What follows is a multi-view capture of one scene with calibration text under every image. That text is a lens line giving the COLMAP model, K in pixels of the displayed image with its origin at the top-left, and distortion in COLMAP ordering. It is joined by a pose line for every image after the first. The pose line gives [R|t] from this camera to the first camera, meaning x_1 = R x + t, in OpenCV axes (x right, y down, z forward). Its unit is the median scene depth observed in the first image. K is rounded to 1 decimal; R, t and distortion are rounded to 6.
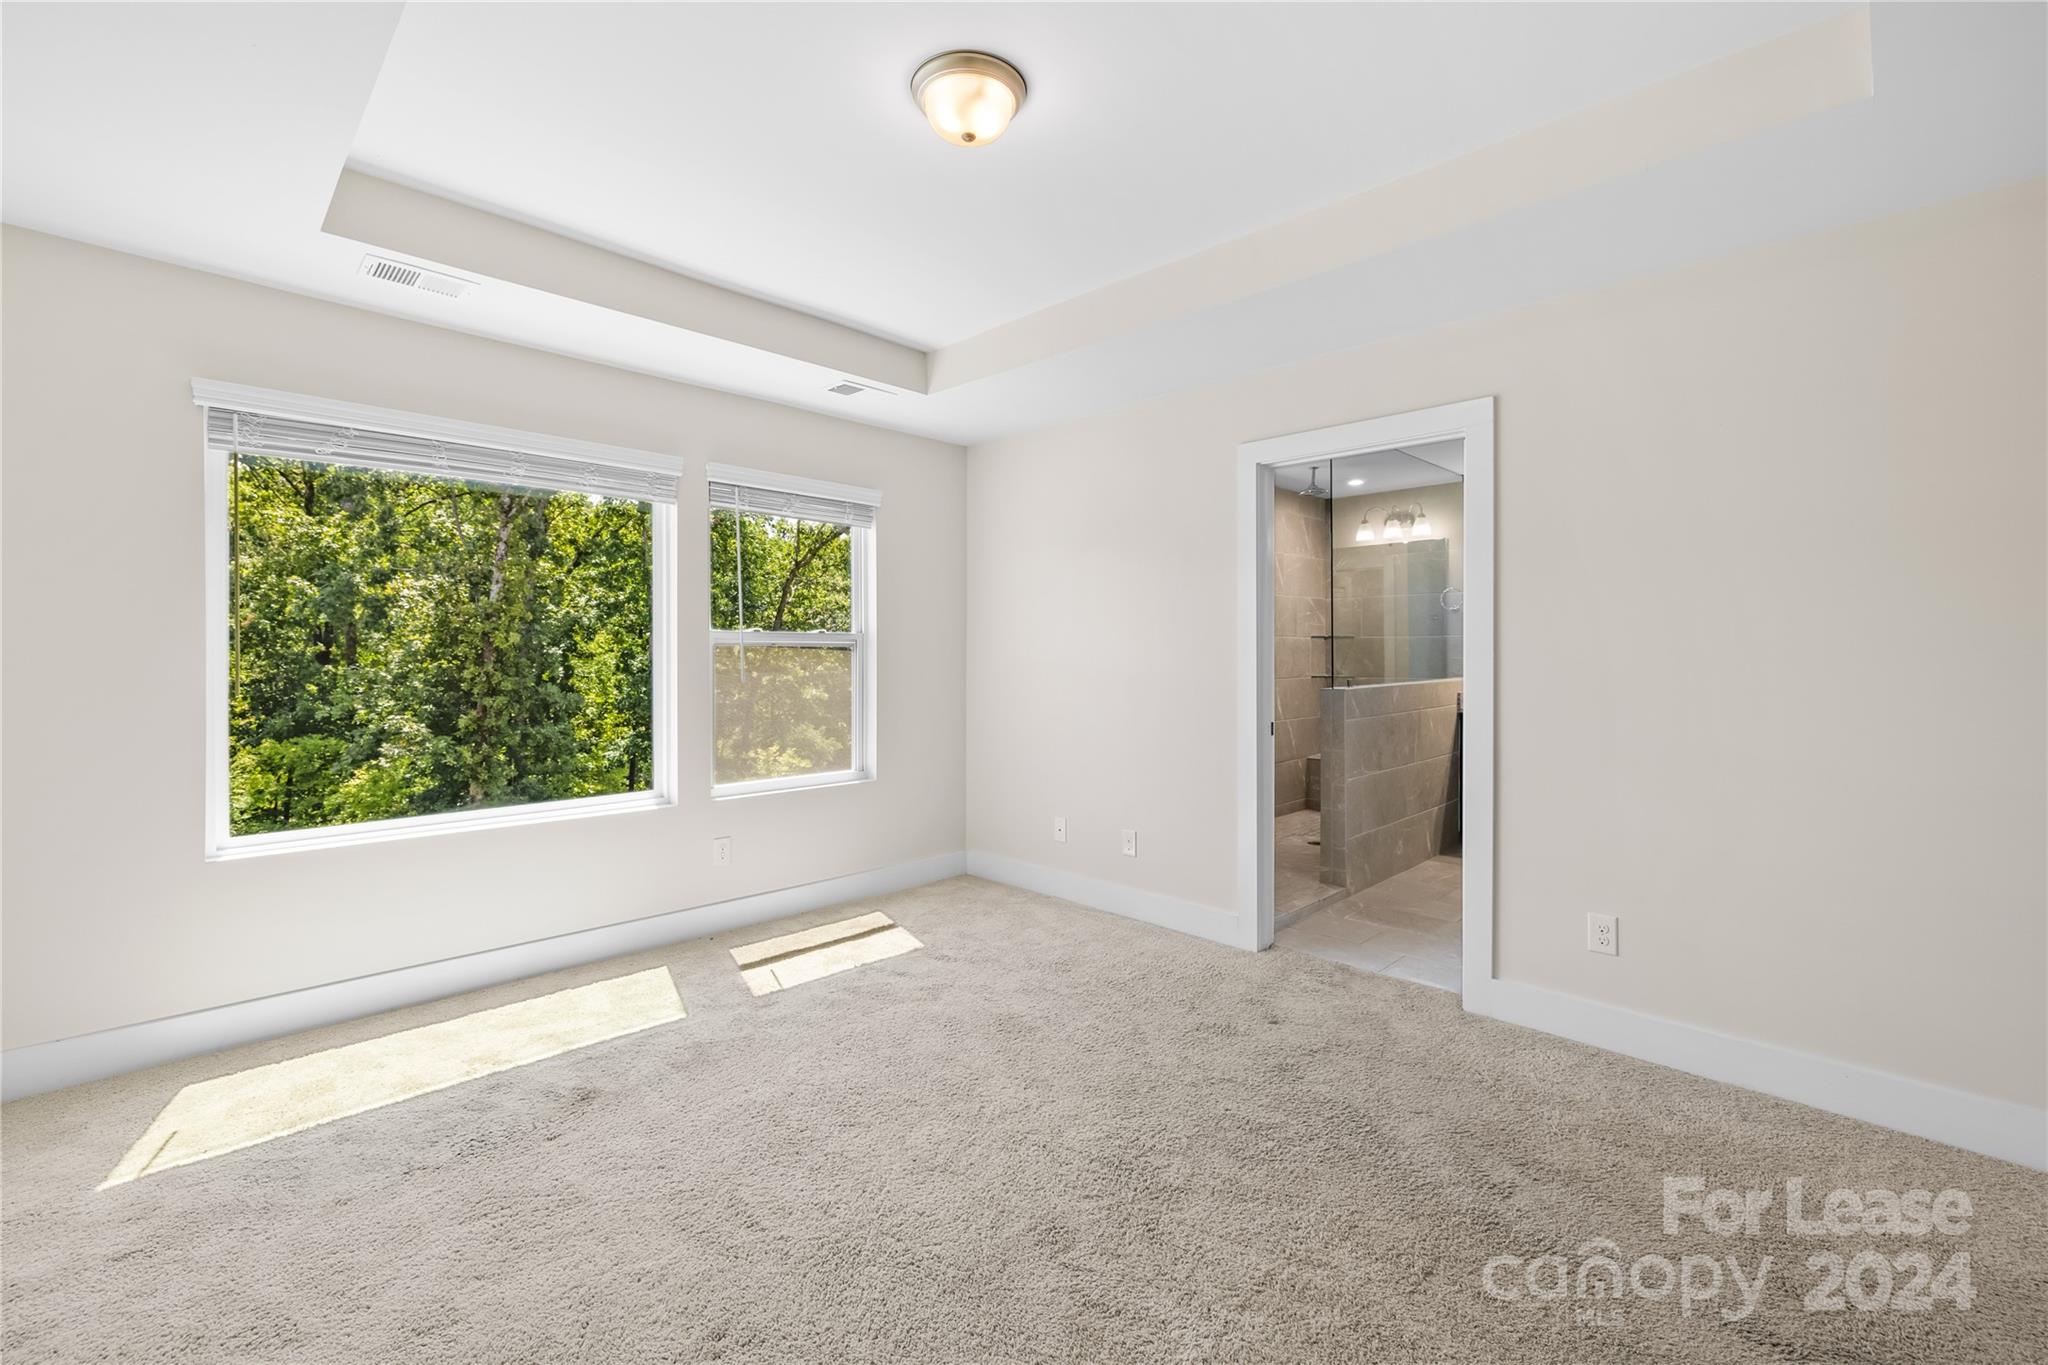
lens RADIAL K [[879.3, 0, 1030.7], [0, 879.3, 653.0], [0, 0, 1]] dist [-0.022151, -0.000006]
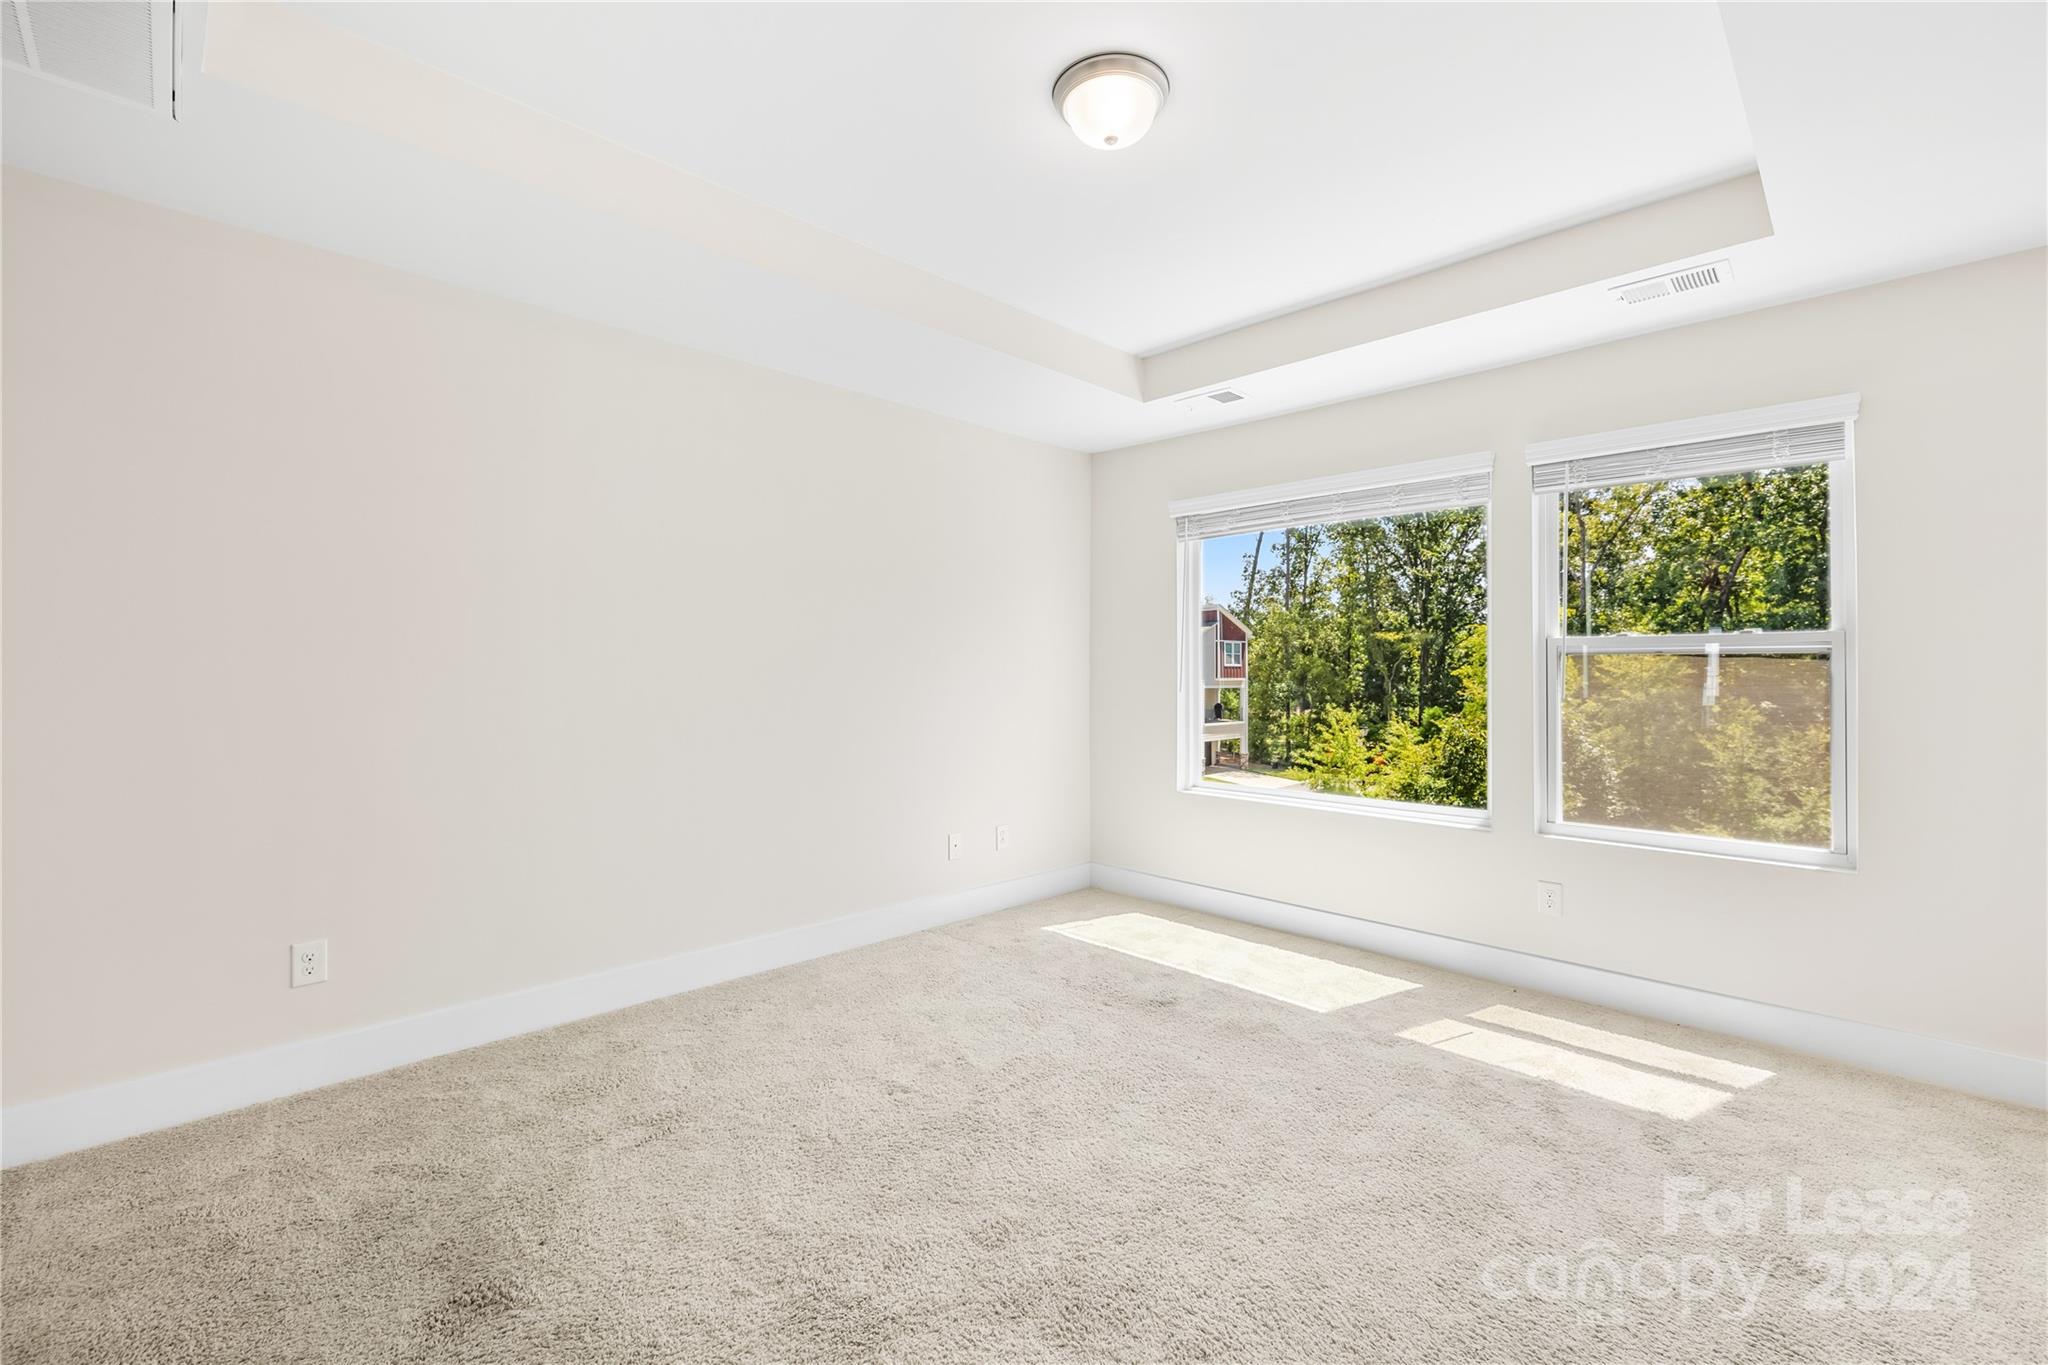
lens RADIAL K [[873.9, 0, 1014.8], [0, 873.9, 659.5], [0, 0, 1]] dist [-0.024699, 0.000221]
pose [[-0.045454, -0.010911, -0.998907, 0.675918], [0.000268, 0.999940, -0.010934, 0.006466], [0.998966, -0.000765, -0.045448, 0.696147]]
